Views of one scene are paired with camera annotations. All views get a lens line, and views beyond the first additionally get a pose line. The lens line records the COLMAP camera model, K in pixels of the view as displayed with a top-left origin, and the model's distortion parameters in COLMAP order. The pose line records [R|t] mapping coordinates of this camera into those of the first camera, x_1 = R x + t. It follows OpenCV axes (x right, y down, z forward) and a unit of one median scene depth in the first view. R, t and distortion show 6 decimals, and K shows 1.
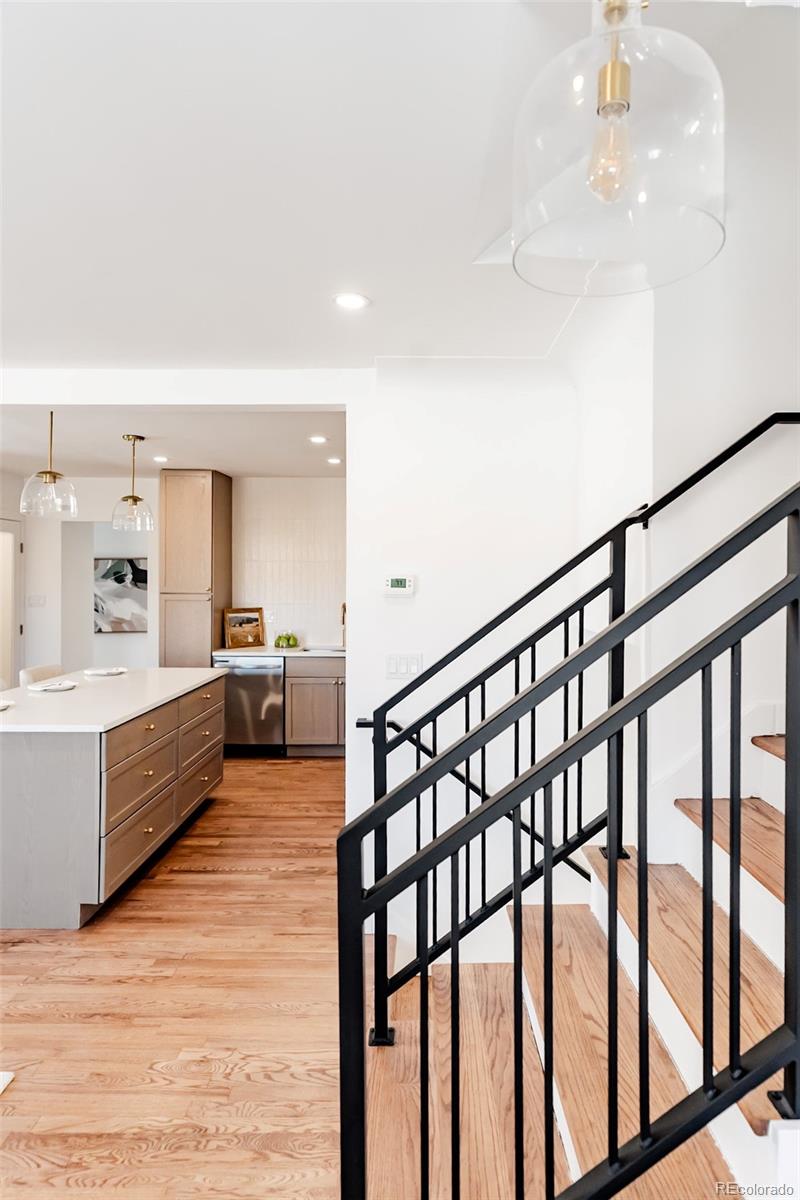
lens RADIAL K [[680.0, 0, 404.9], [0, 680.0, 576.6], [0, 0, 1]] dist [0.004398, 0.000767]
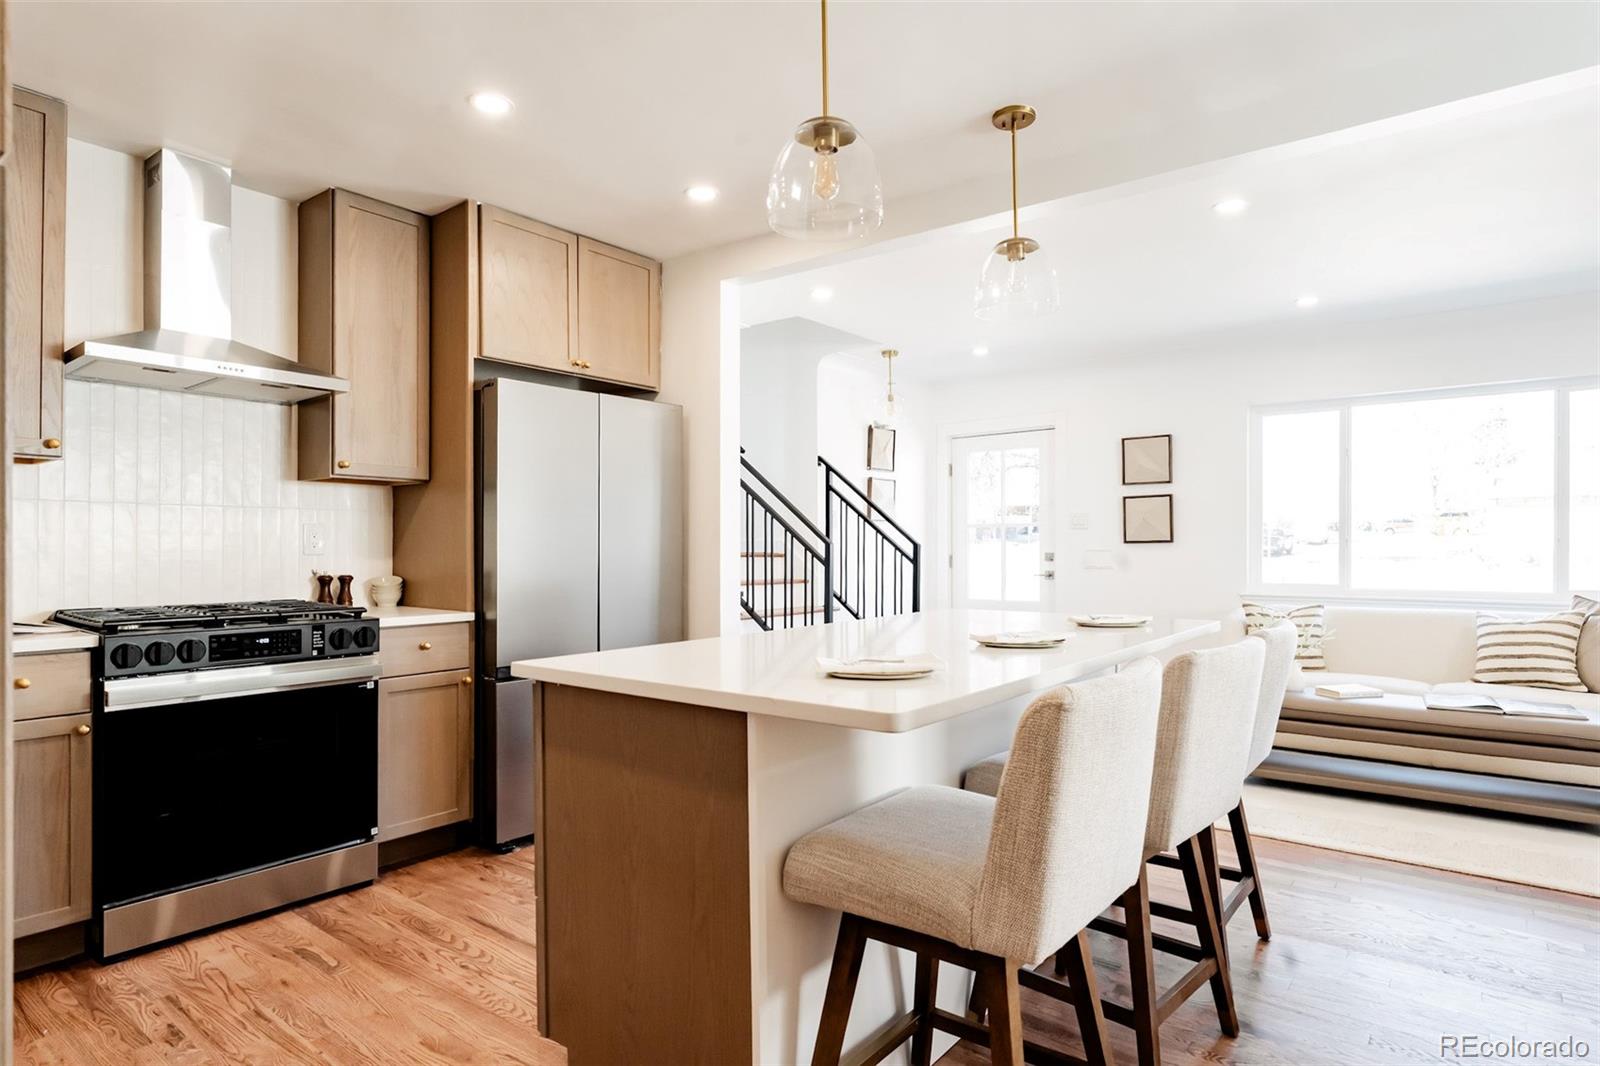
lens RADIAL K [[891.7, 0, 799.5], [0, 891.7, 542.2], [0, 0, 1]] dist [-0.001688, 0.002659]
pose [[-0.799389, 0.007383, 0.600769, -0.616025], [0.001096, 0.999941, -0.010830, 0.088905], [-0.600813, -0.007999, -0.799349, 1.281723]]
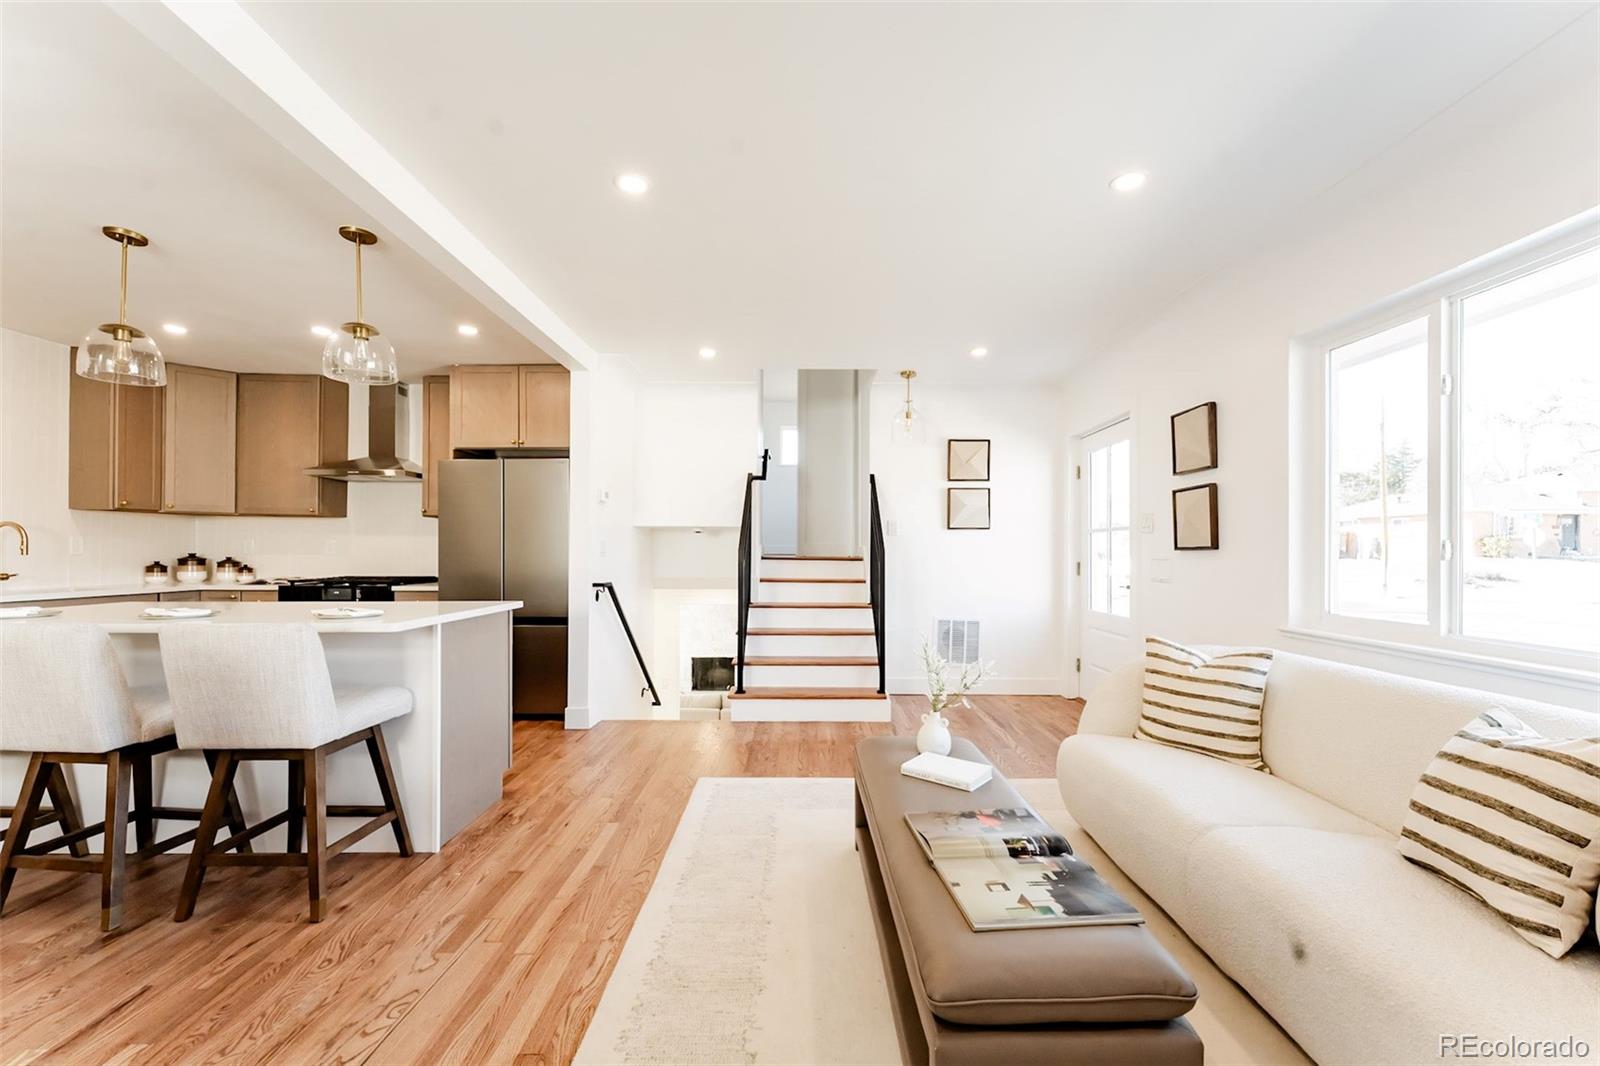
lens RADIAL K [[646.2, 0, 816.0], [0, 646.2, 548.0], [0, 0, 1]] dist [0.000698, 0.000144]
pose [[-0.026870, 0.006615, 0.999617, -0.952860], [-0.007554, 0.999948, -0.006820, 0.082323], [-0.999610, -0.007734, -0.026819, 0.341946]]
